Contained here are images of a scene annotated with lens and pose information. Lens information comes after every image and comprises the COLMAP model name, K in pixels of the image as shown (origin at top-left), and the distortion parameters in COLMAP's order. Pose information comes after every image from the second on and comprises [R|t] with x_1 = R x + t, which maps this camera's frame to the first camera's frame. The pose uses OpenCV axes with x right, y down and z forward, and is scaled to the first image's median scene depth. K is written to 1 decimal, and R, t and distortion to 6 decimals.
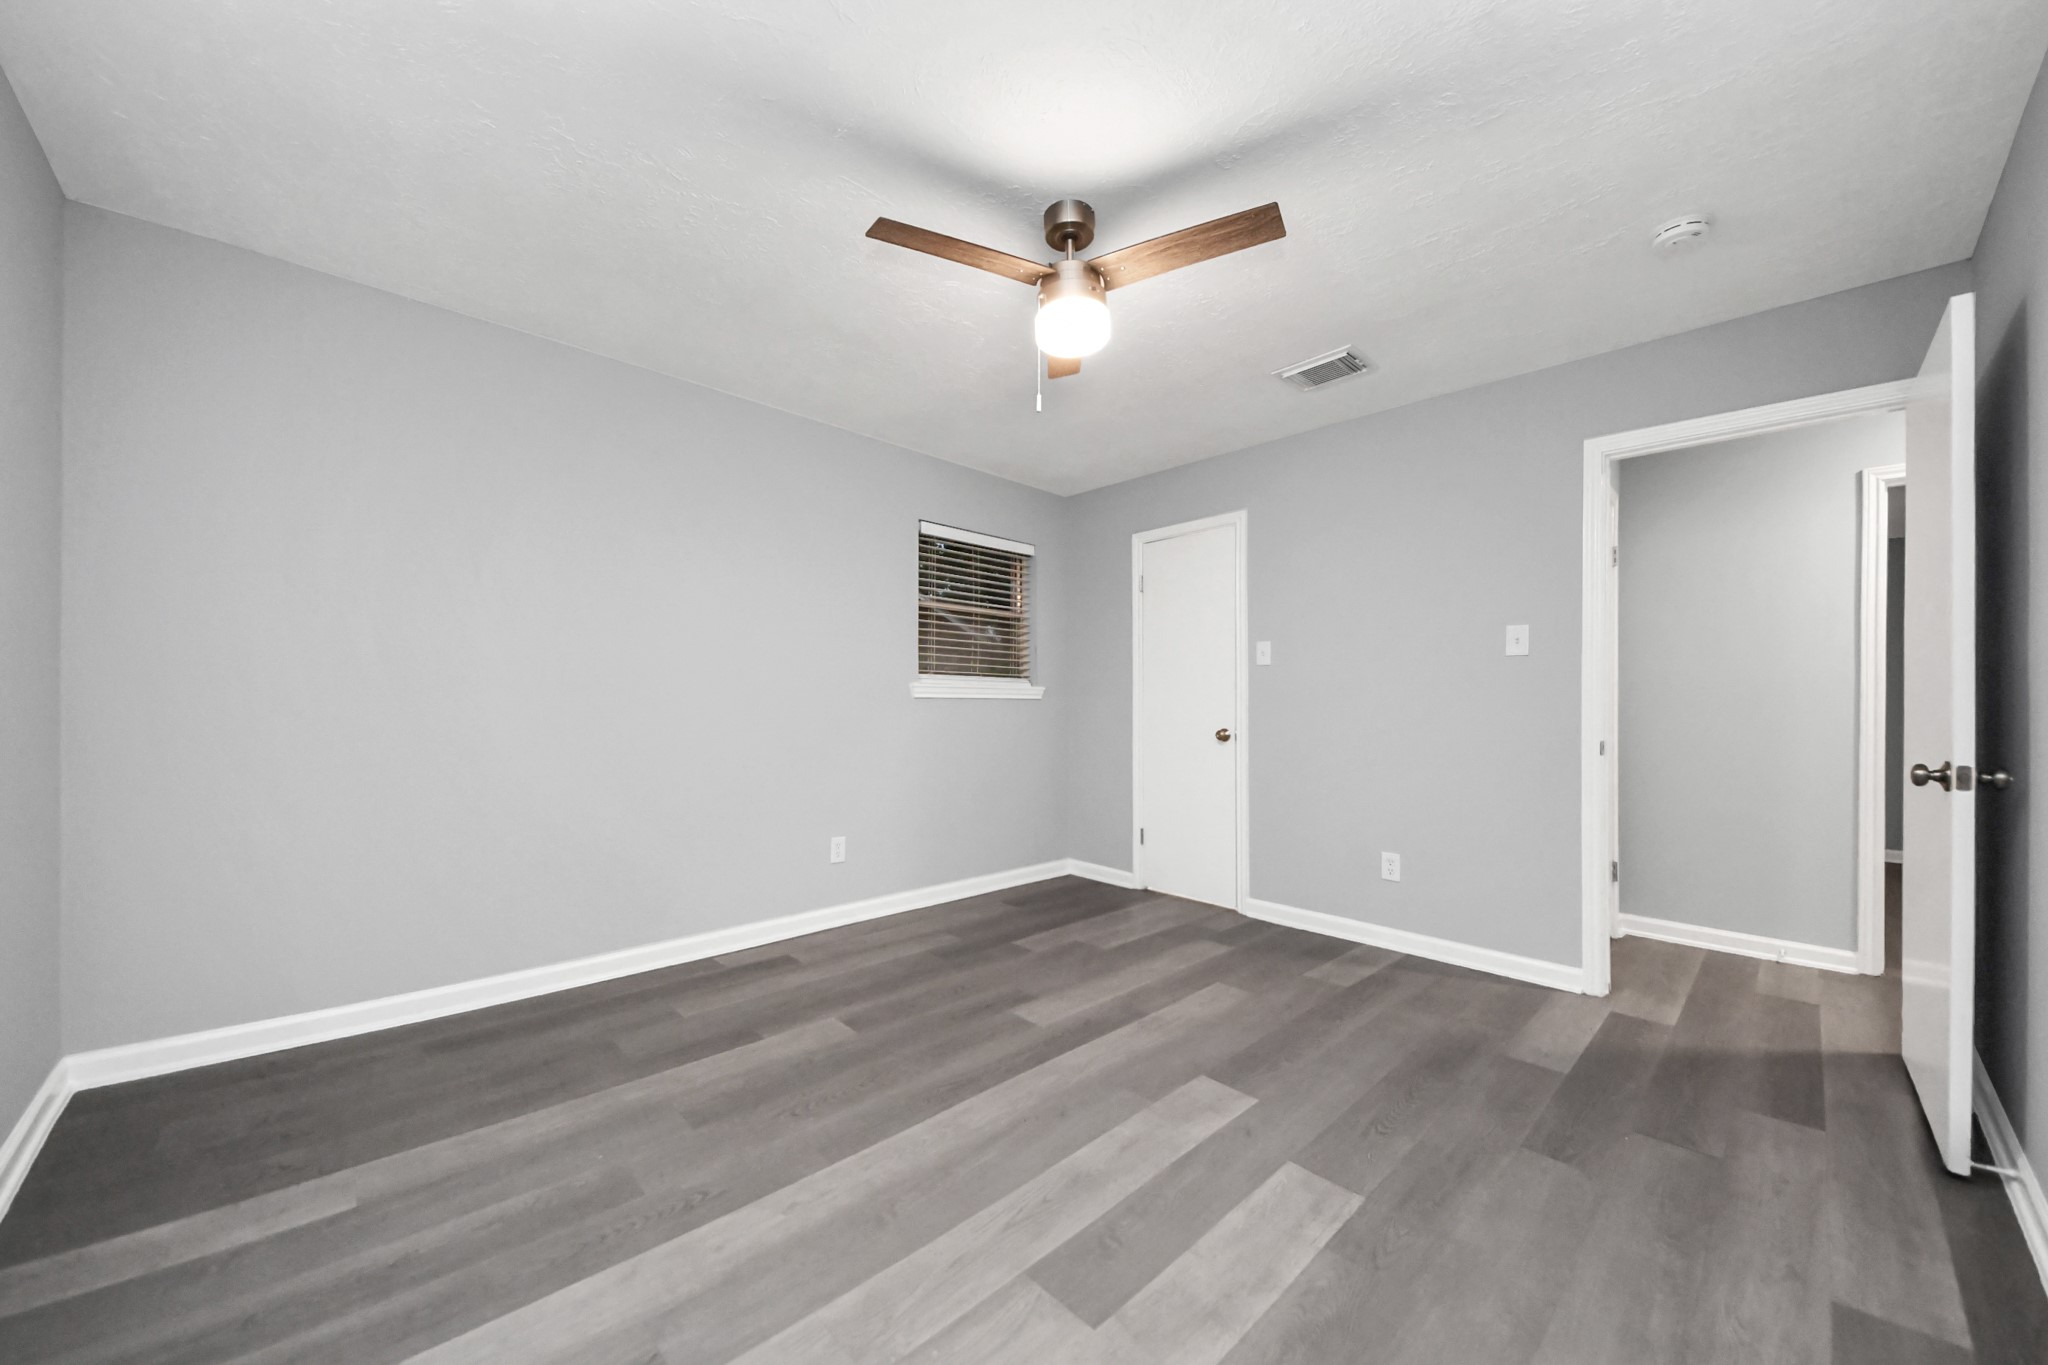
lens RADIAL K [[727.9, 0, 1039.2], [0, 727.9, 702.7], [0, 0, 1]] dist [0.049430, -0.000096]
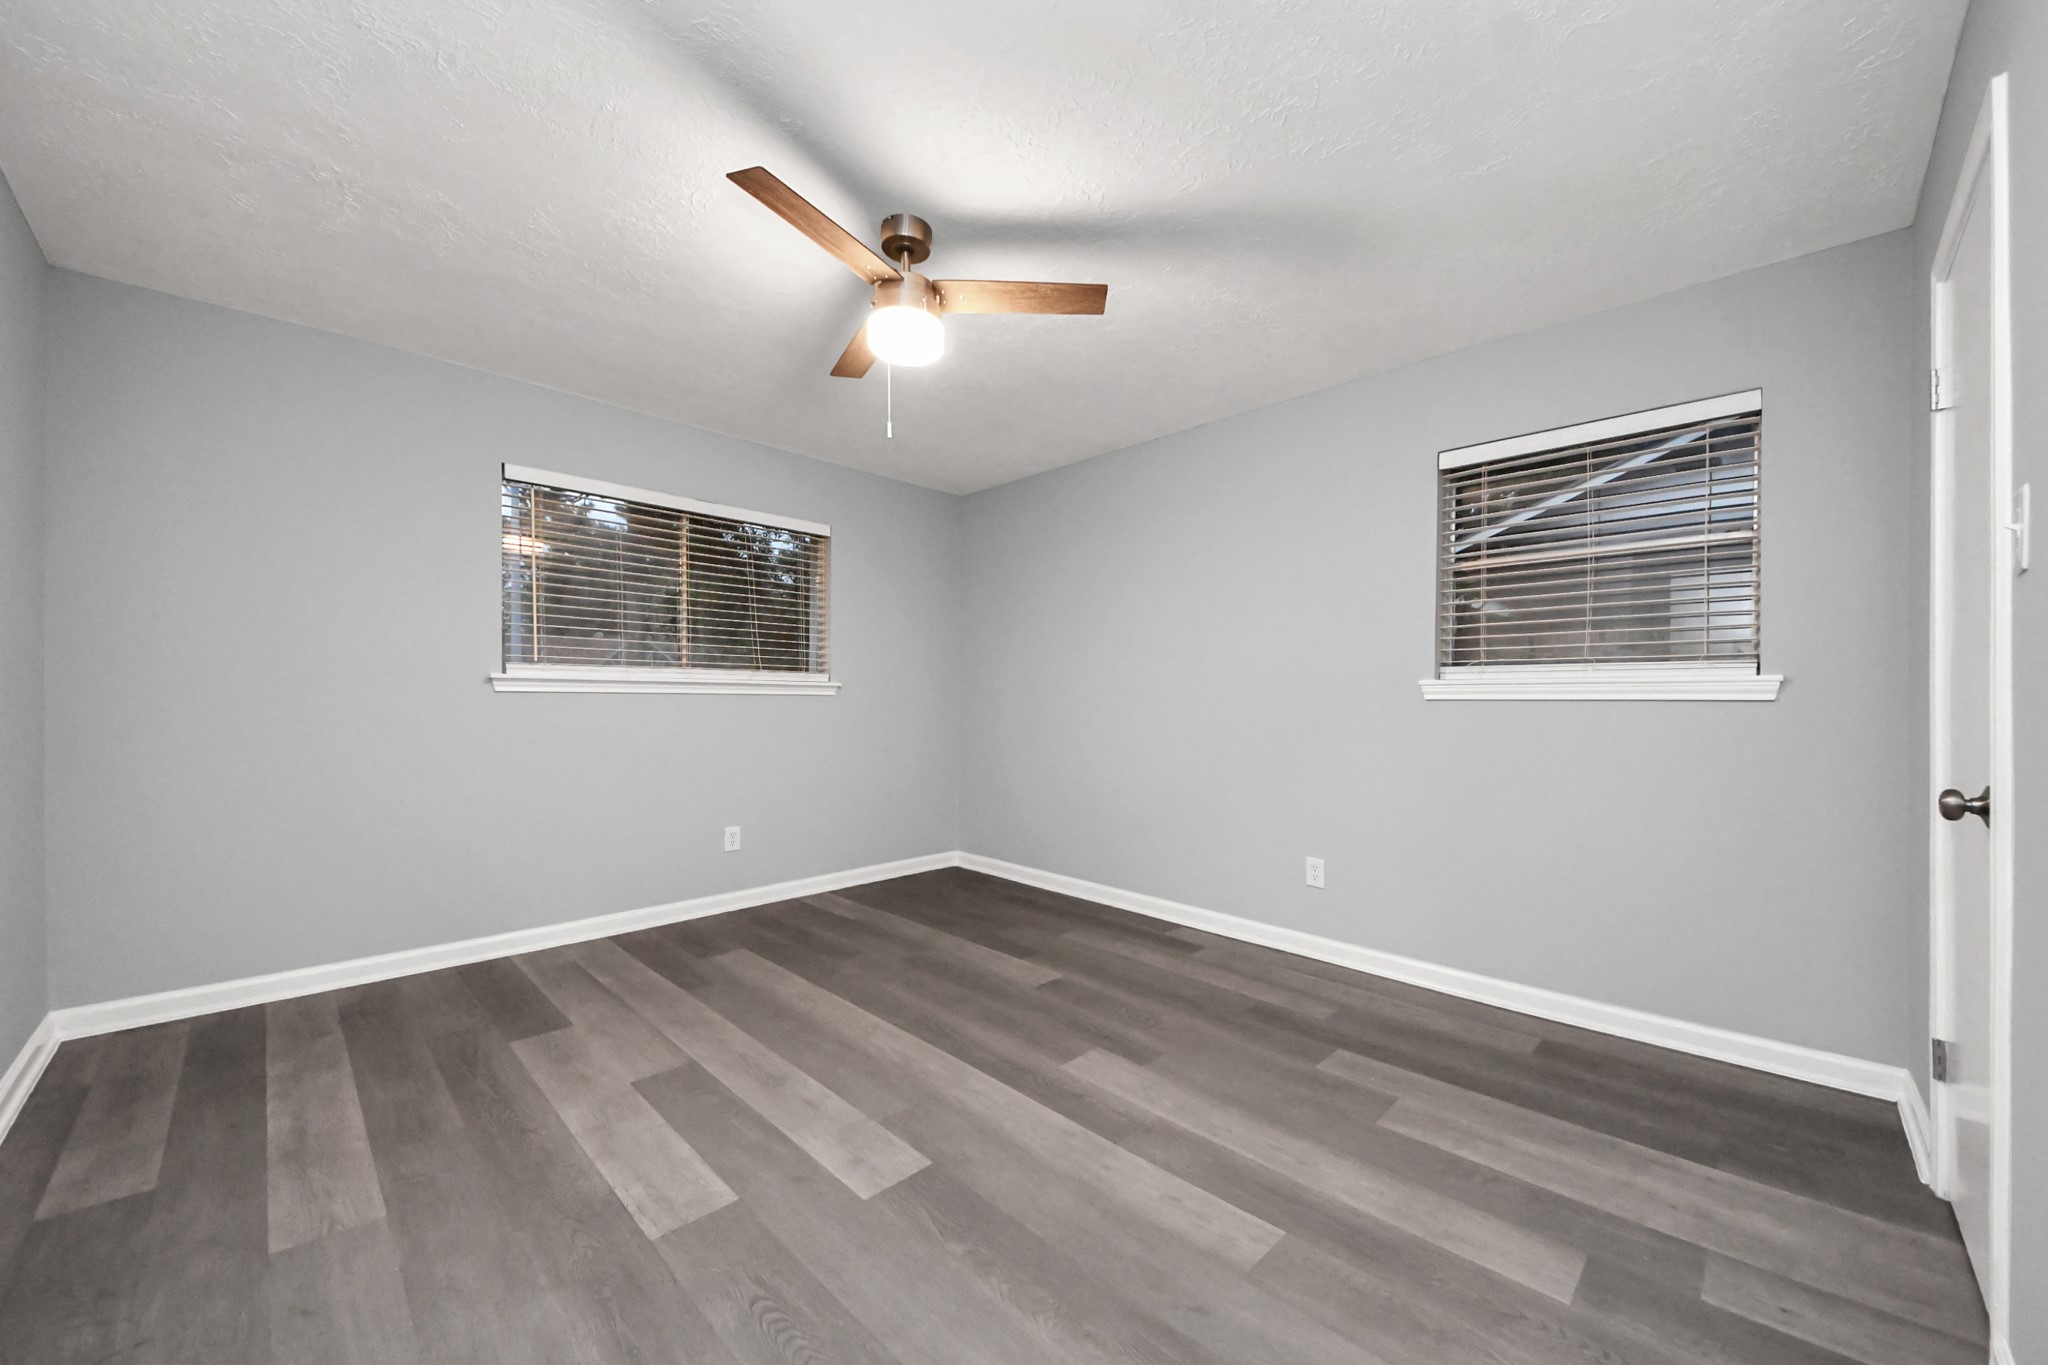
lens RADIAL K [[749.4, 0, 1060.9], [0, 749.4, 713.9], [0, 0, 1]] dist [0.000779, -0.000151]
pose [[0.059572, 0.006942, -0.998200, 0.835862], [-0.019081, 0.999801, 0.005814, 0.015438], [0.998042, 0.018700, 0.059692, 0.883168]]
